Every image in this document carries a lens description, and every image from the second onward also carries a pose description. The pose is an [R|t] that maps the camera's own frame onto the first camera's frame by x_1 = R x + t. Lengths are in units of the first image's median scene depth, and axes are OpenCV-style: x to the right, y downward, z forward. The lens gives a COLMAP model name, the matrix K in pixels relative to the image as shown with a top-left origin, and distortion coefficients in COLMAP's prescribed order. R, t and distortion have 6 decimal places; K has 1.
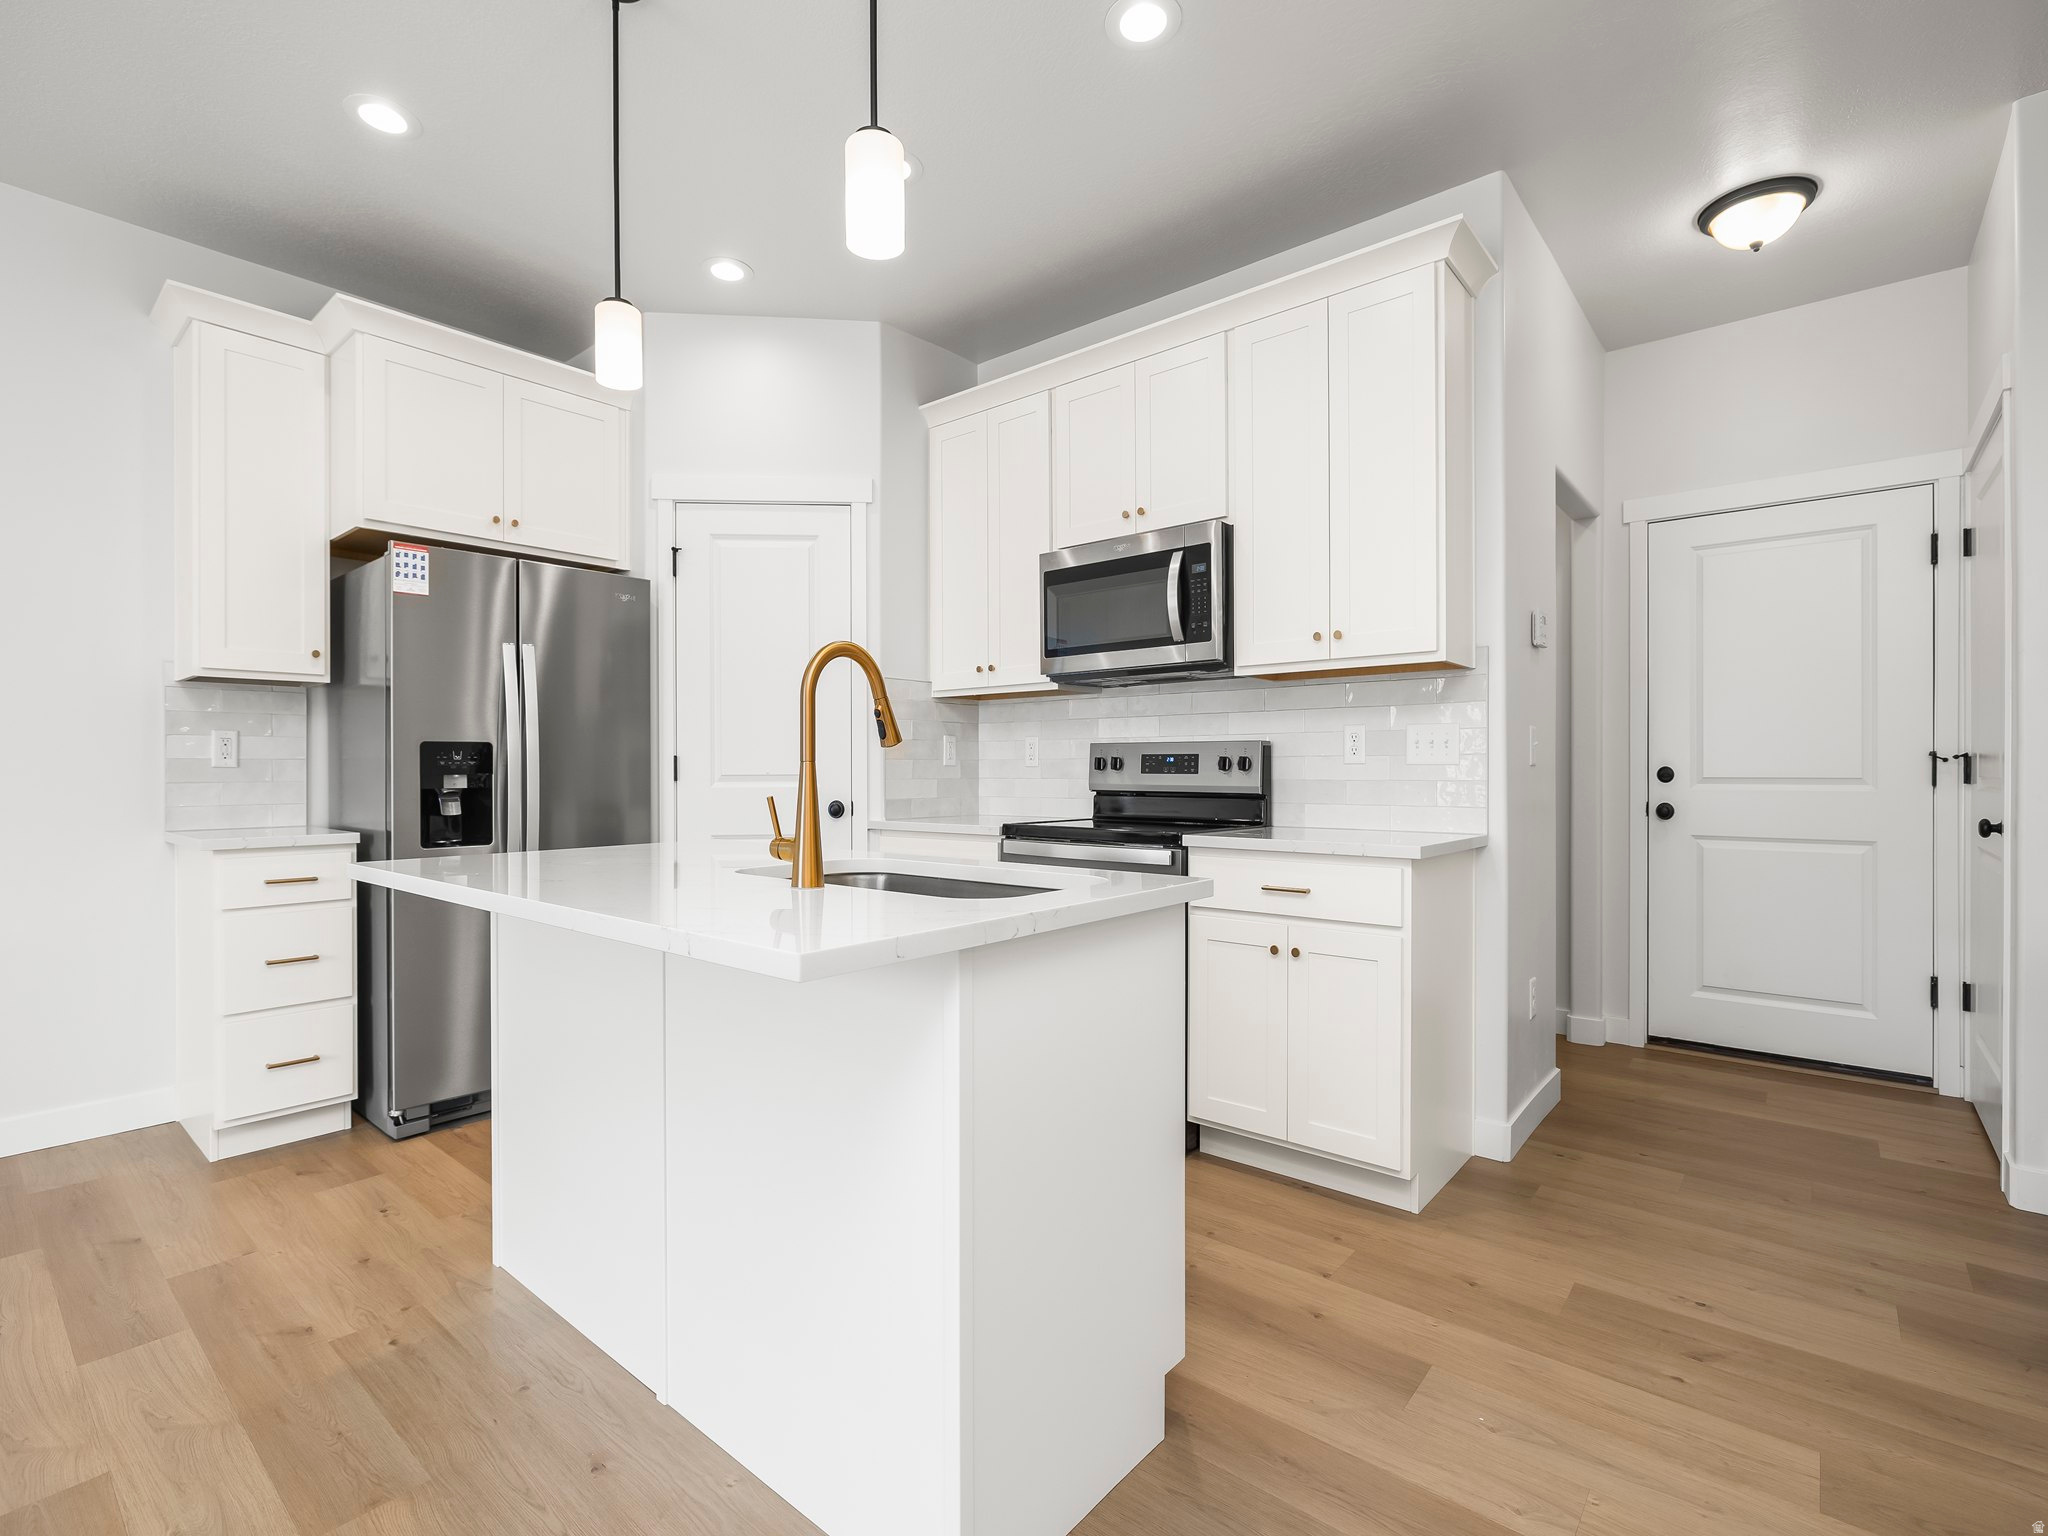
lens RADIAL K [[959.2, 0, 1024.0], [0, 959.2, 768.0], [0, 0, 1]] dist [-0.008237, 0.001099]
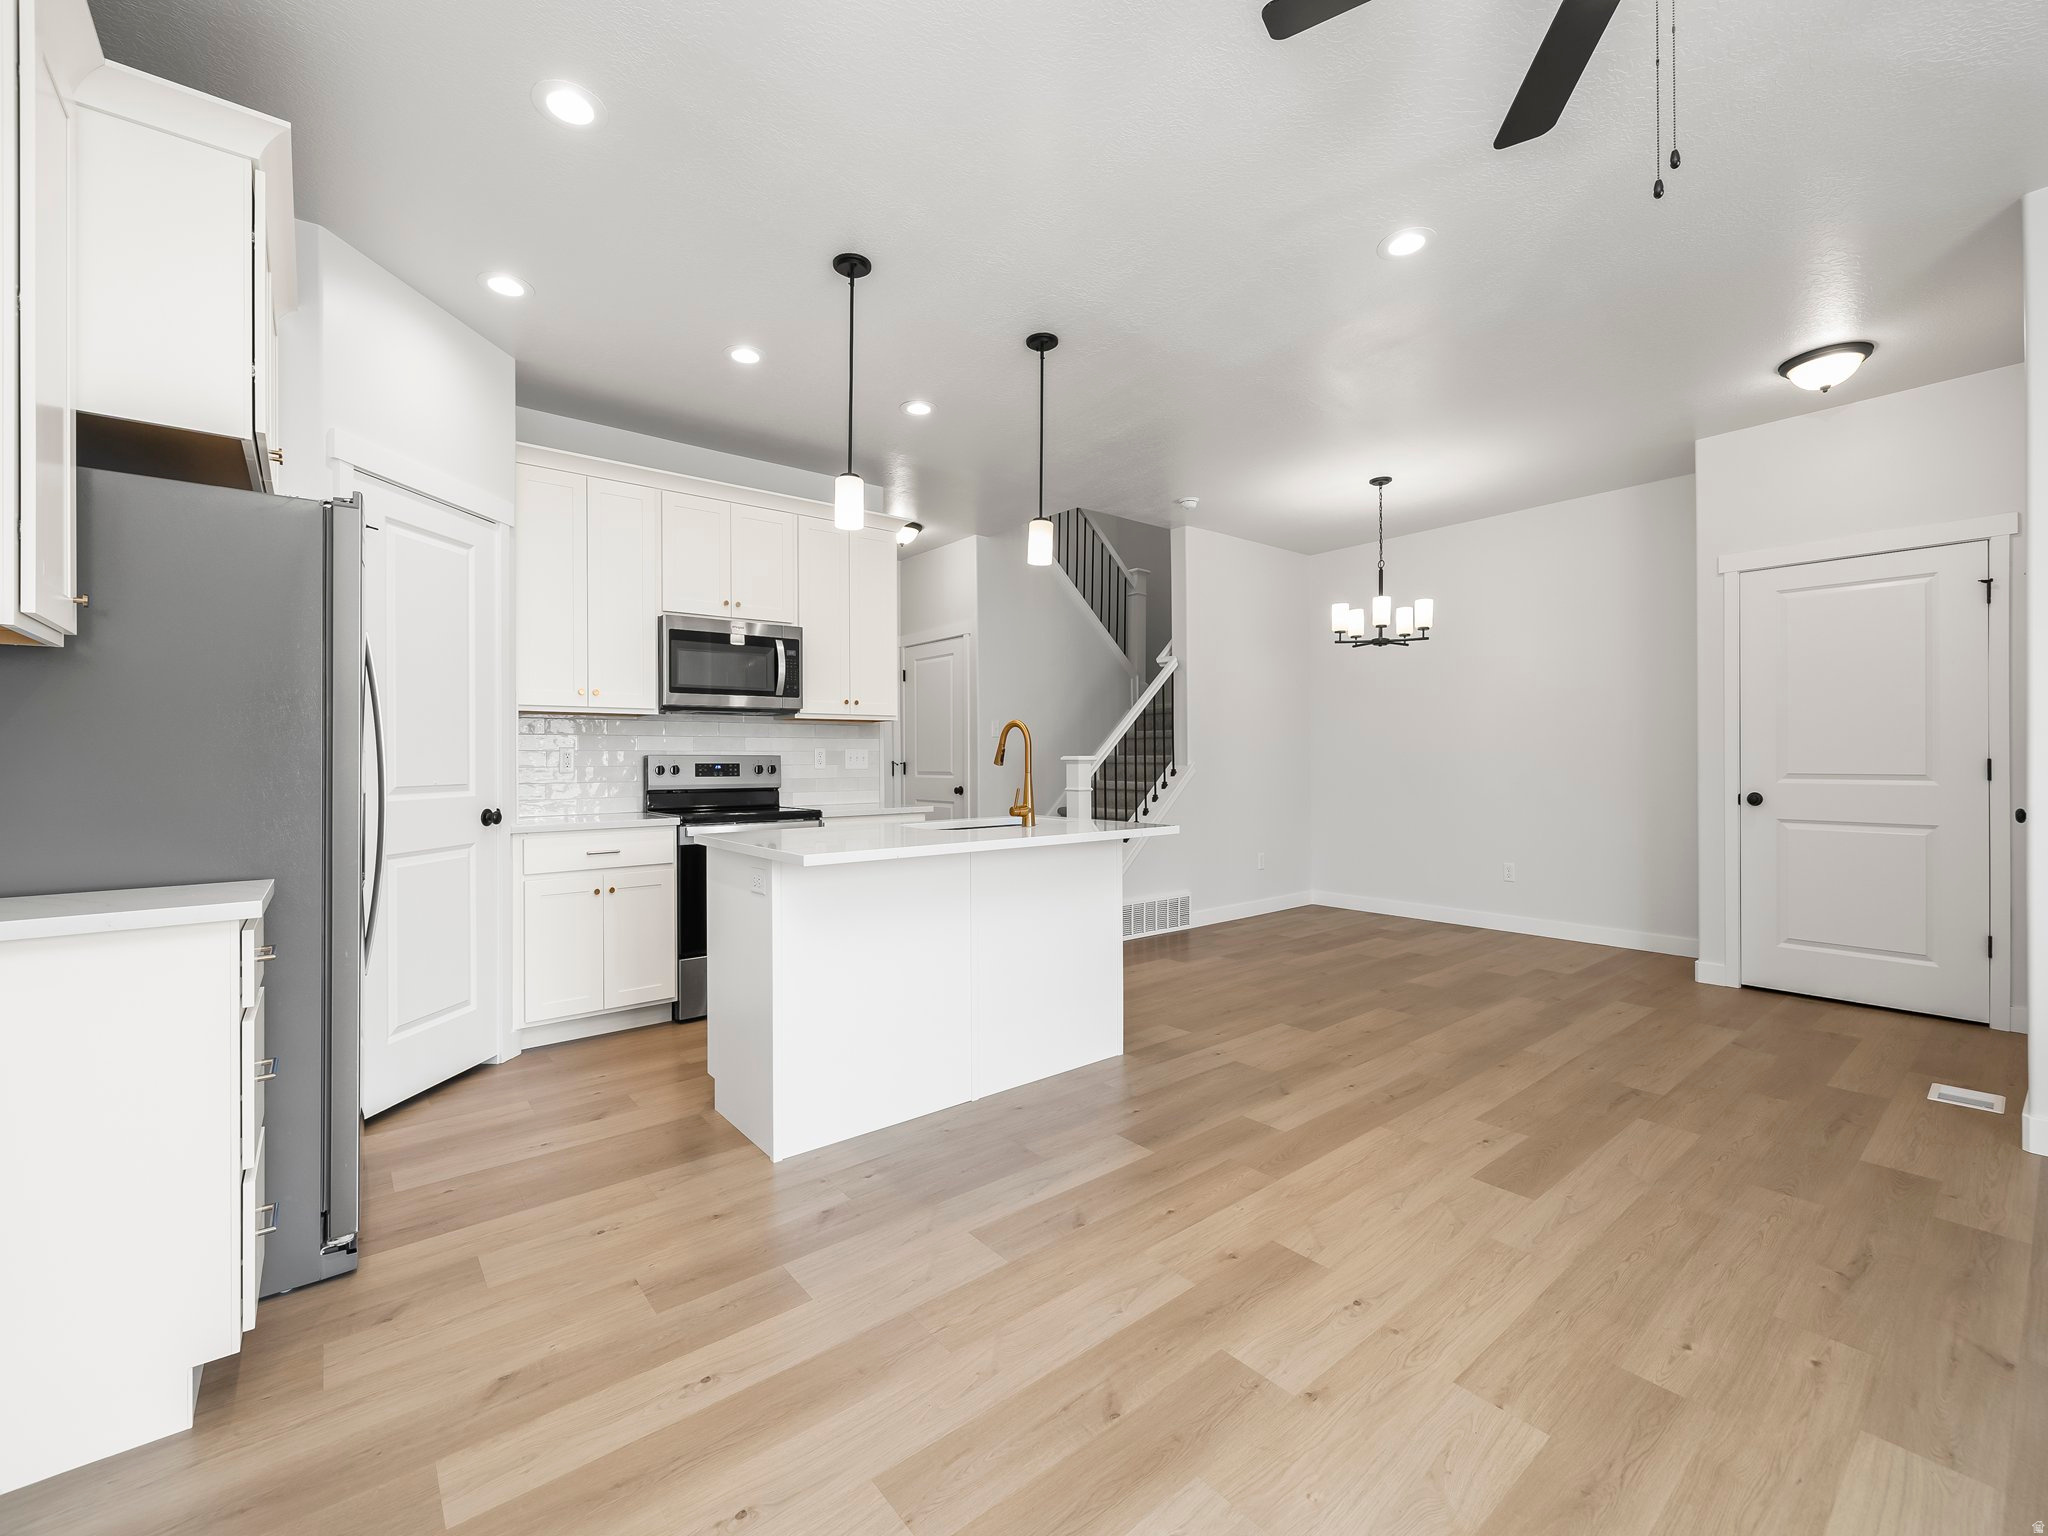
lens RADIAL K [[854.1, 0, 1011.4], [0, 854.1, 759.0], [0, 0, 1]] dist [0.001178, -0.000028]
pose [[0.191695, 0.002252, 0.981452, -1.190984], [0.003412, 0.999990, -0.002961, -0.017503], [-0.981449, 0.003916, 0.191685, 0.335341]]
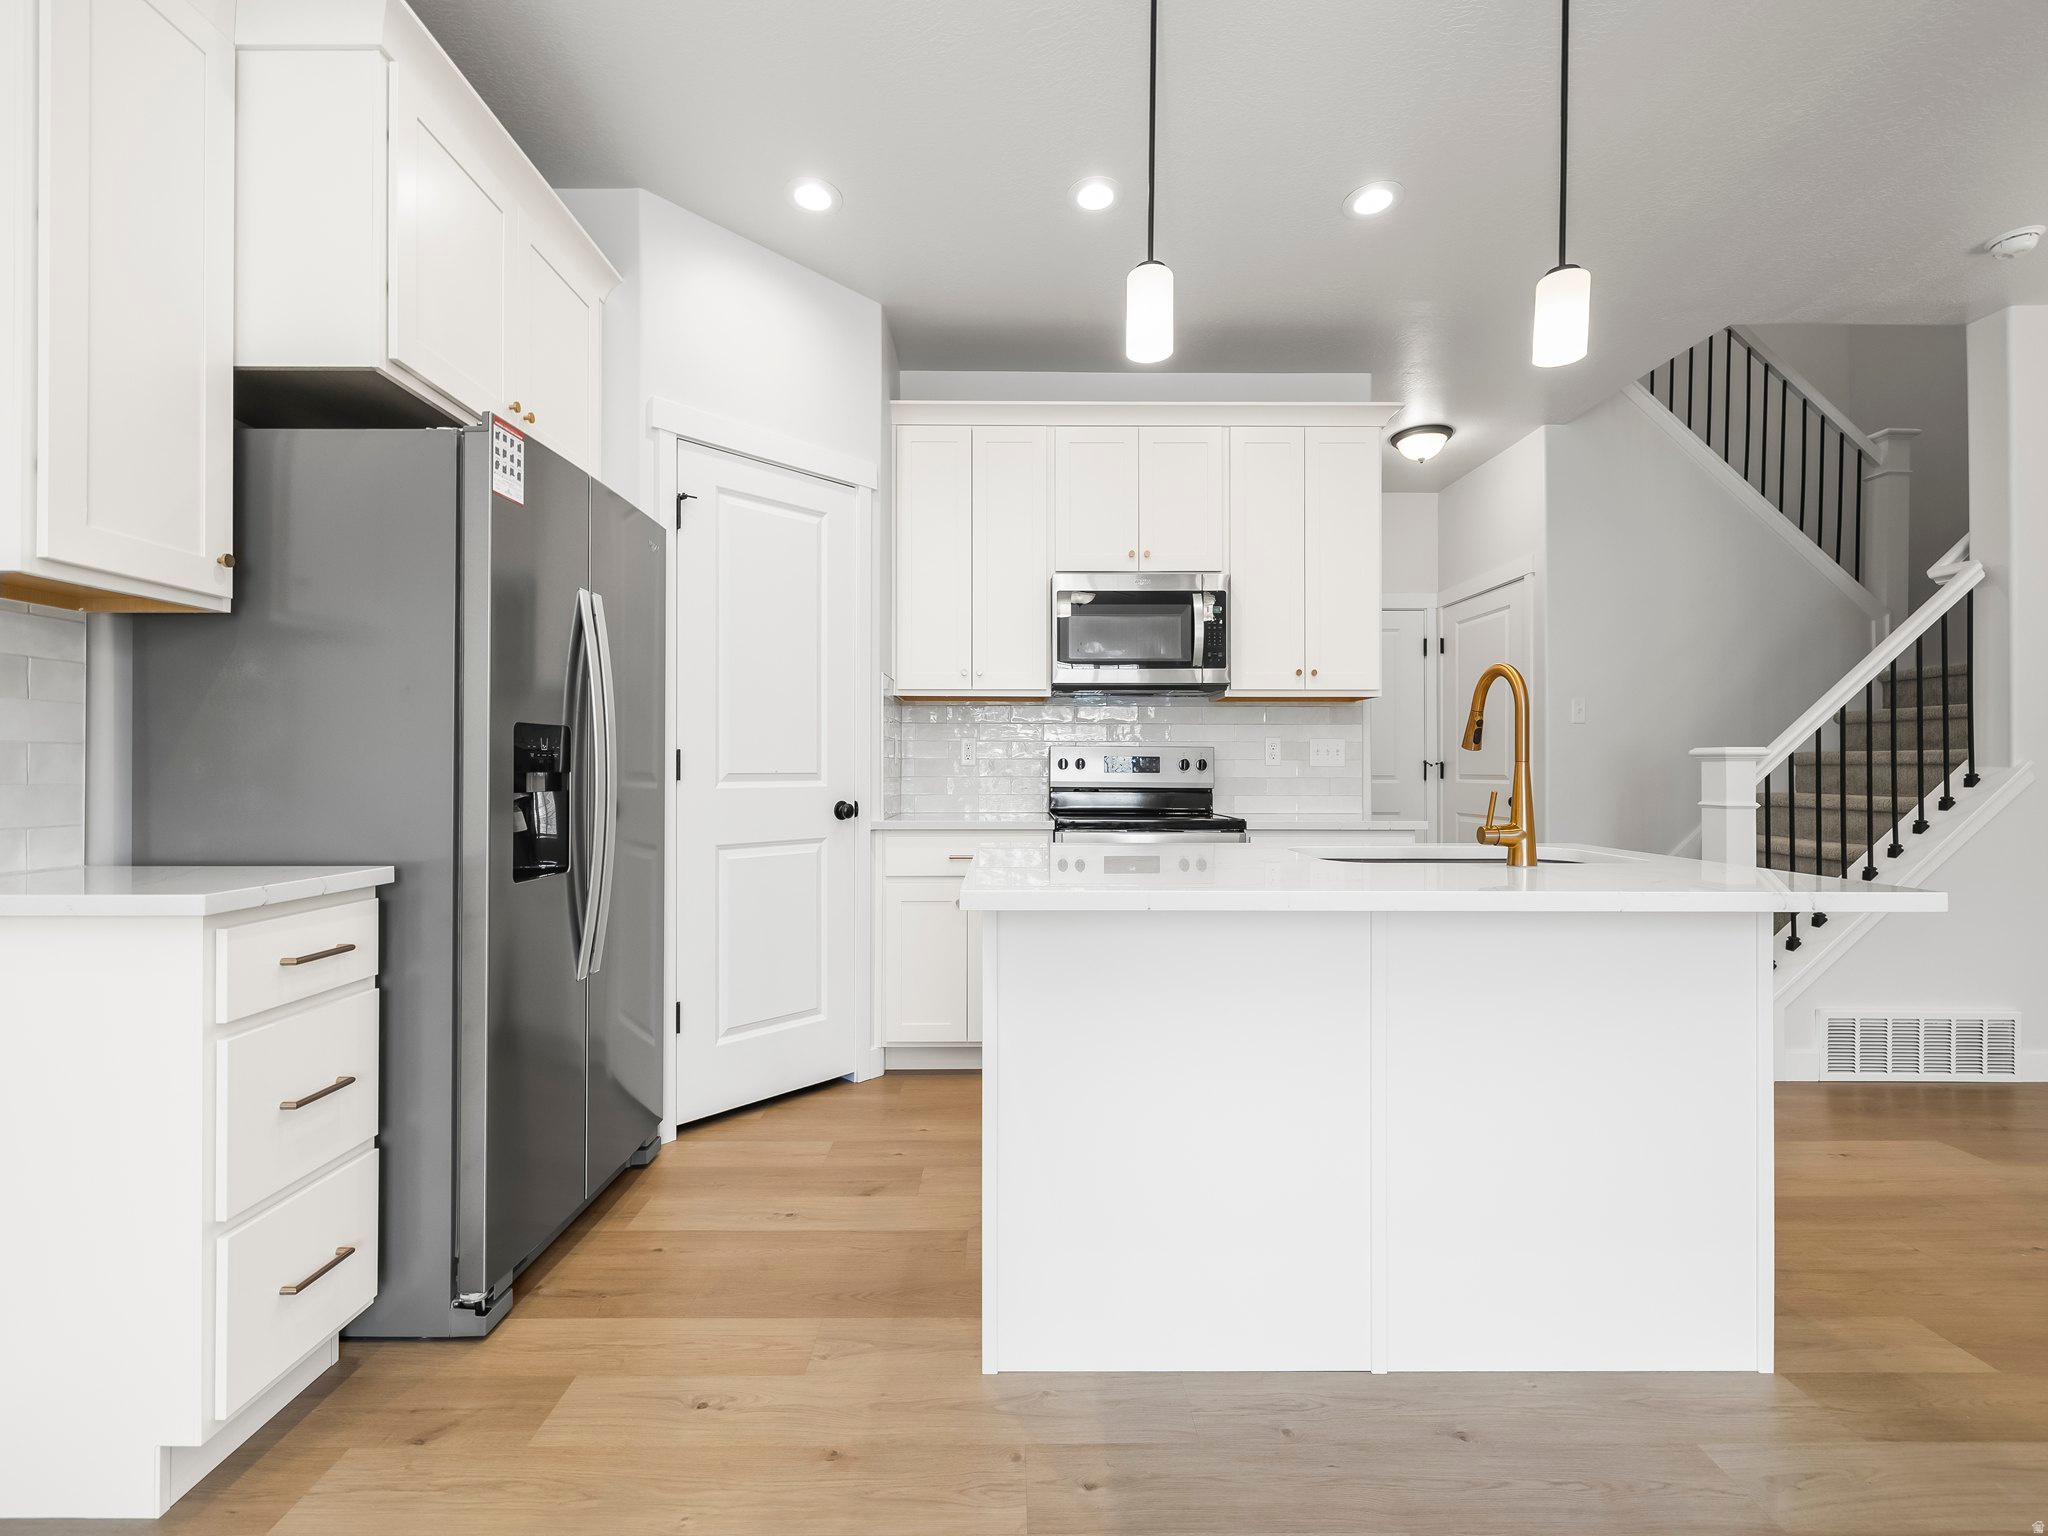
lens RADIAL K [[856.7, 0, 1019.0], [0, 856.7, 764.7], [0, 0, 1]] dist [0.001160, -0.000123]
pose [[0.757539, 0.007757, 0.652743, -0.738475], [-0.005240, 0.999969, -0.005801, 0.003425], [-0.652768, 0.000974, 0.757557, 0.311565]]
